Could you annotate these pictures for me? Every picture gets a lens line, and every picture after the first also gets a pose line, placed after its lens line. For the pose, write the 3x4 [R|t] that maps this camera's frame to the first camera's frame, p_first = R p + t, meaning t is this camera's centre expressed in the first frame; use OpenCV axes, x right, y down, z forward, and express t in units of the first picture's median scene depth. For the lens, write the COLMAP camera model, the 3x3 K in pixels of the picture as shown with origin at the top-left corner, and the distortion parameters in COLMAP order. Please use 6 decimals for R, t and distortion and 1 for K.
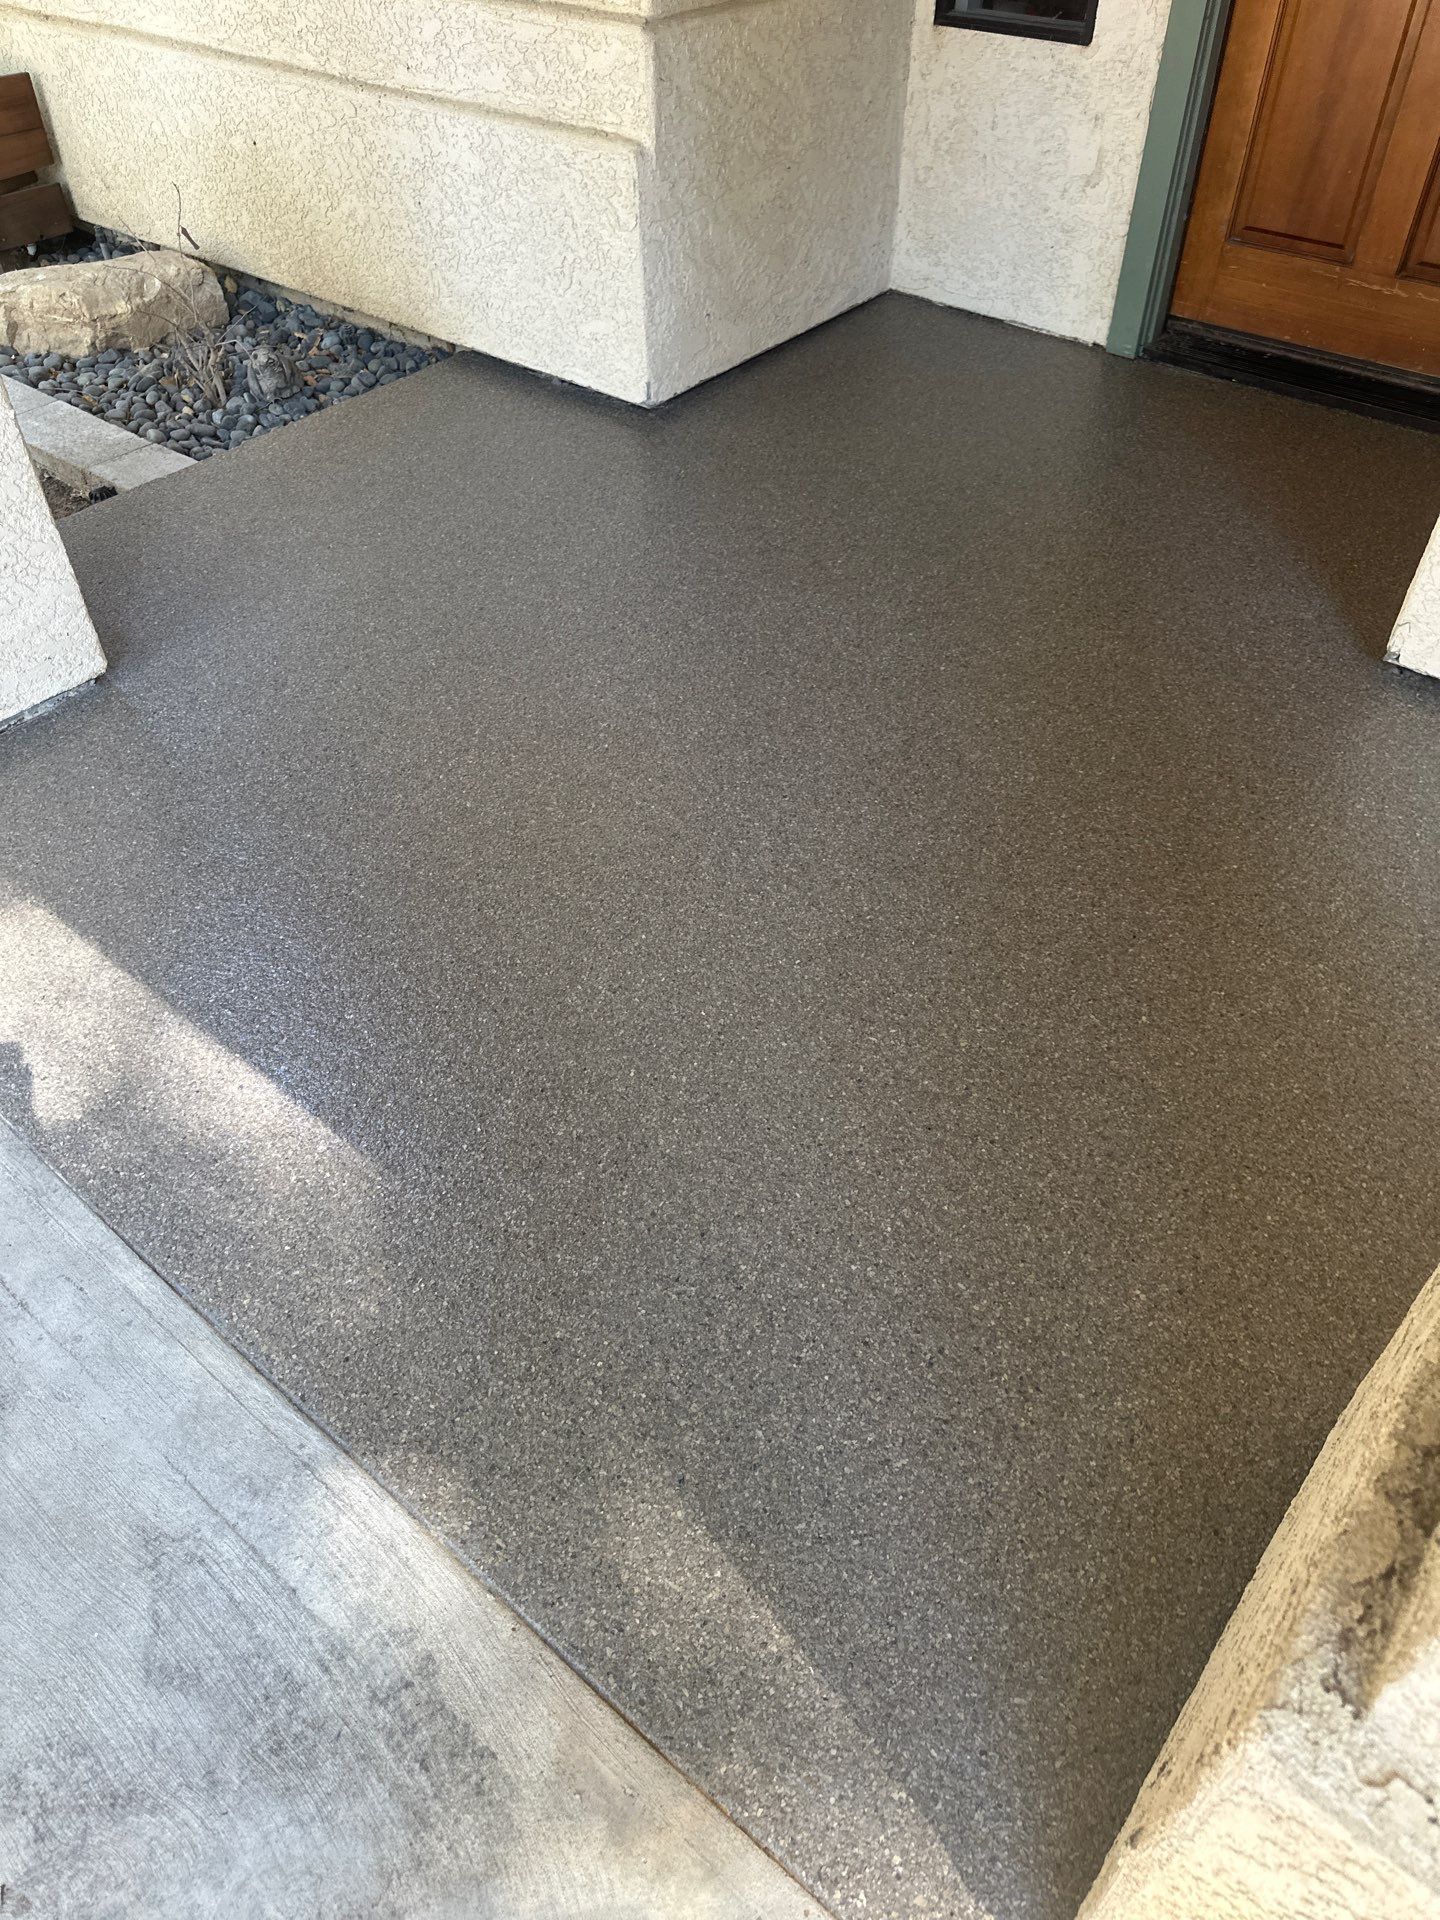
lens RADIAL K [[1361.5, 0, 675.6], [0, 1361.5, 962.2], [0, 0, 1]] dist [0.015449, -0.019310]
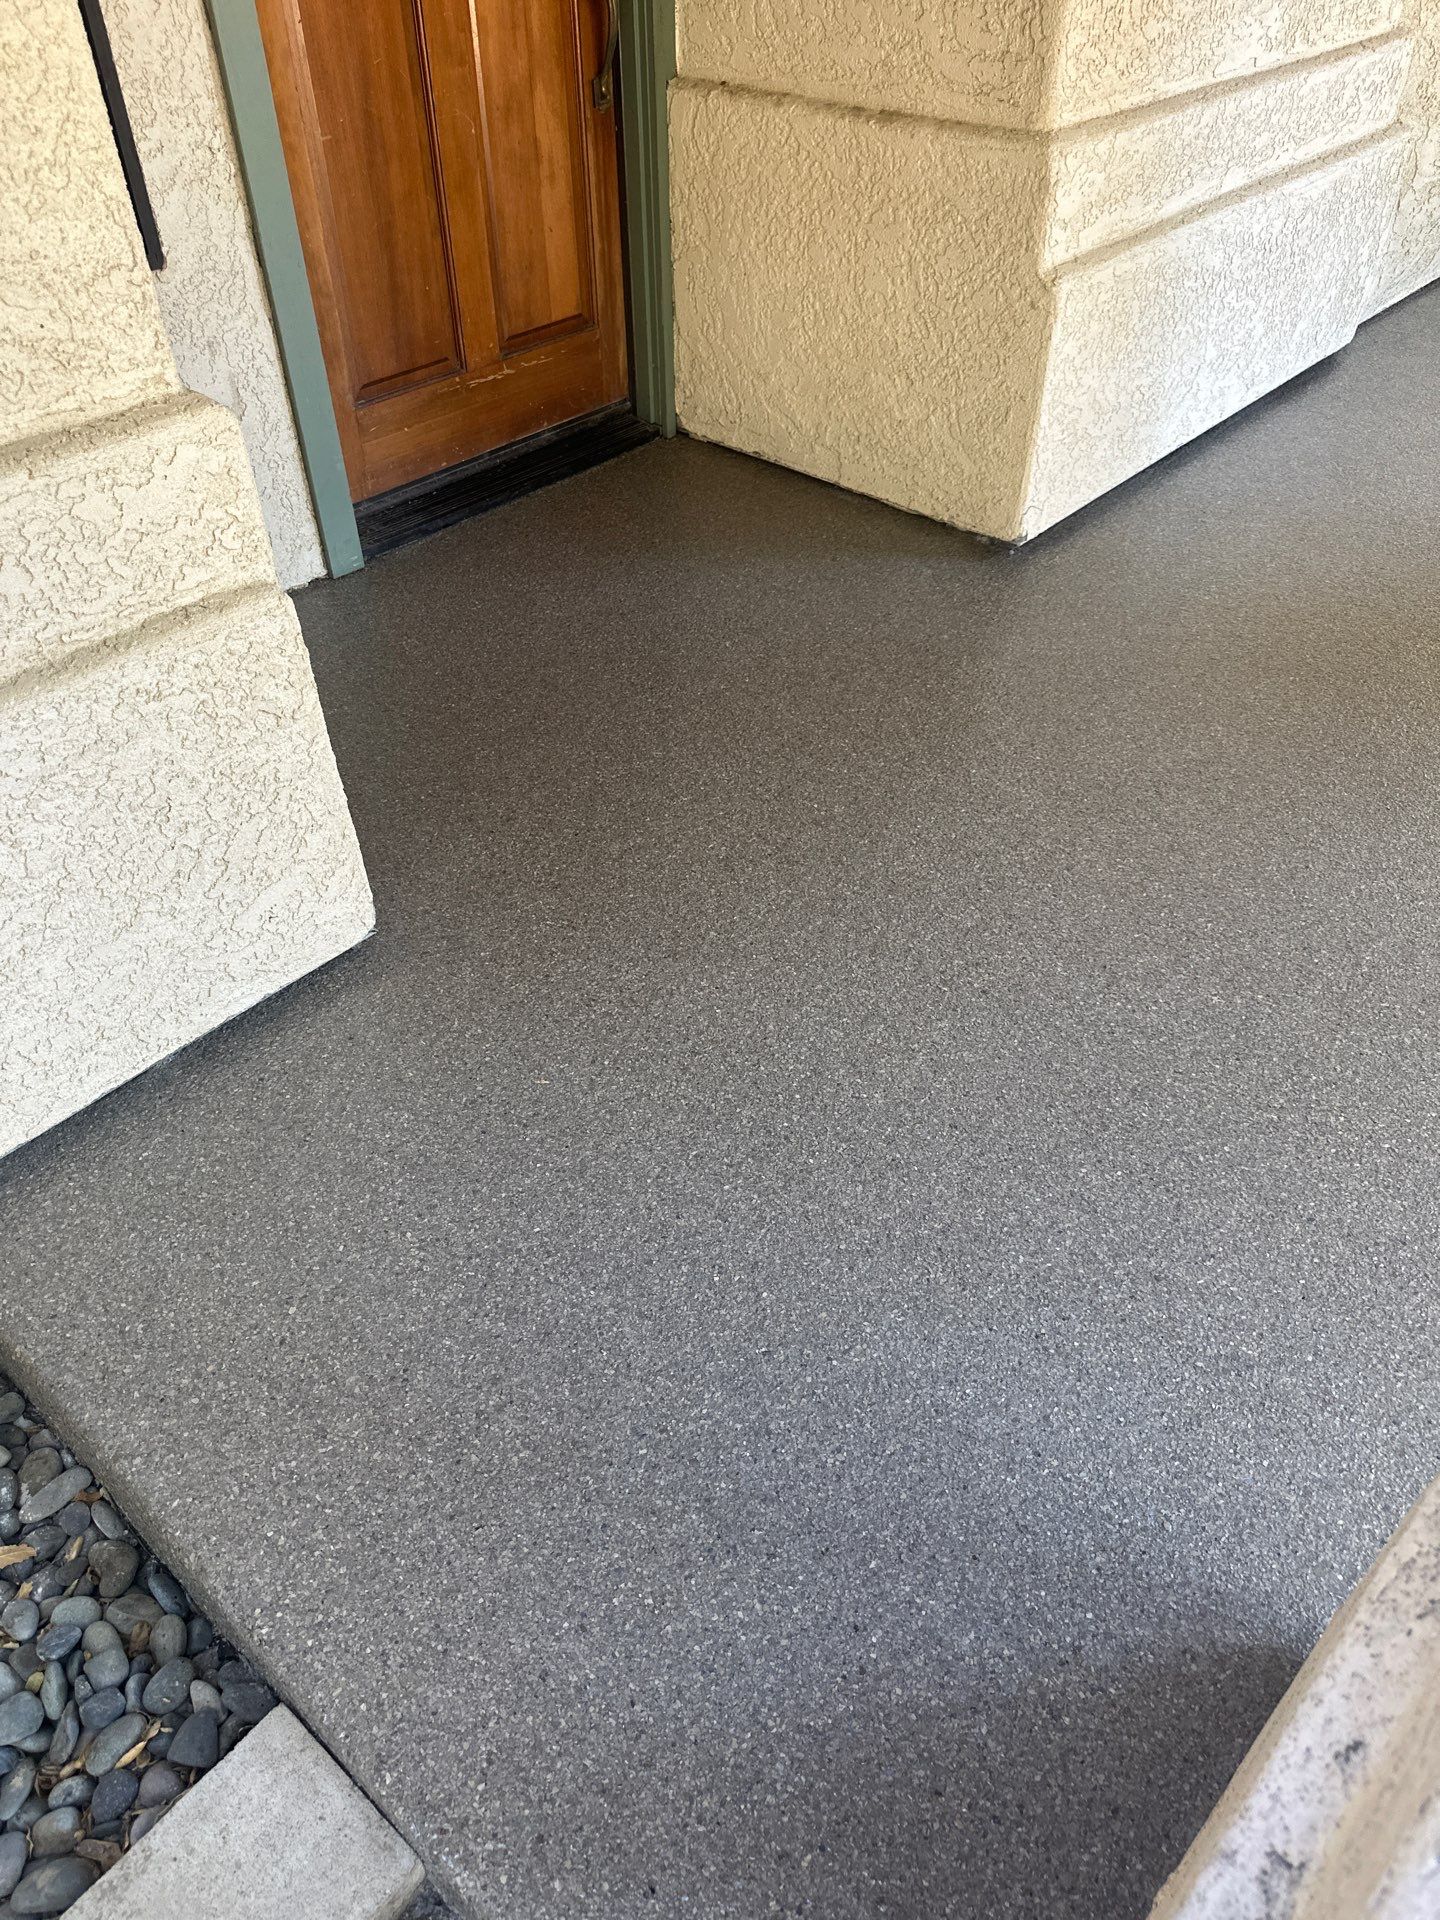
lens RADIAL K [[1361.5, 0, 716.9], [0, 1361.5, 966.6], [0, 0, 1]] dist [0.015449, -0.019310]
pose [[0.017133, -0.652069, 0.757966, -0.492208], [0.700701, 0.548608, 0.456123, -0.569959], [-0.713250, 0.523292, 0.466304, 0.614068]]
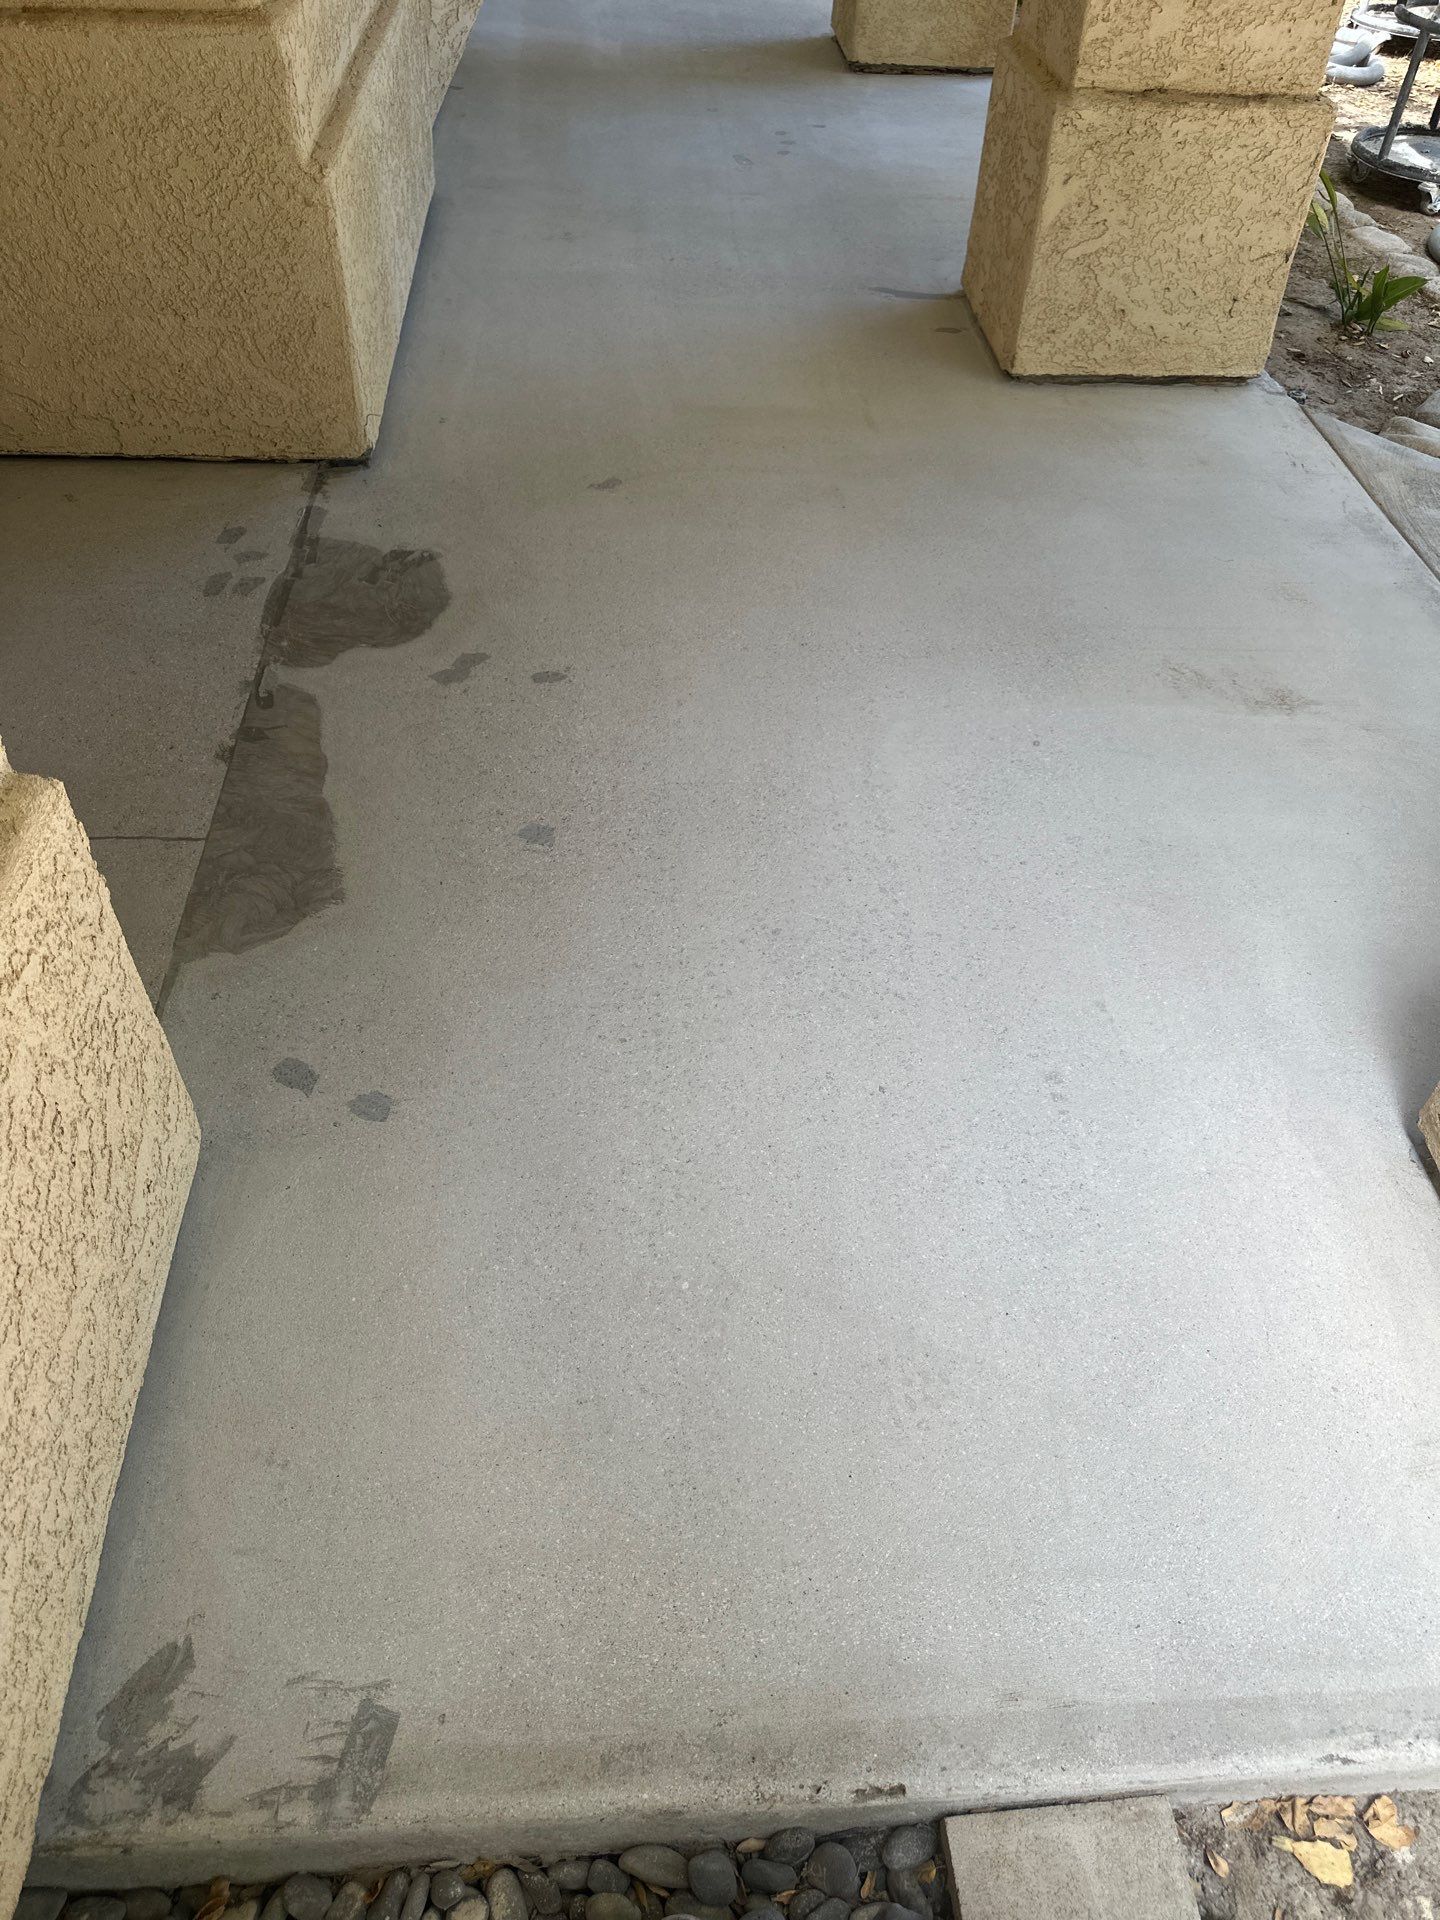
lens RADIAL K [[1361.5, 0, 740.7], [0, 1361.5, 947.9], [0, 0, 1]] dist [0.015449, -0.019310]
pose [[-0.709841, -0.506969, 0.488987, -0.356443], [0.470049, 0.176075, 0.864900, -0.744828], [-0.524576, 0.843789, 0.113315, 0.786958]]
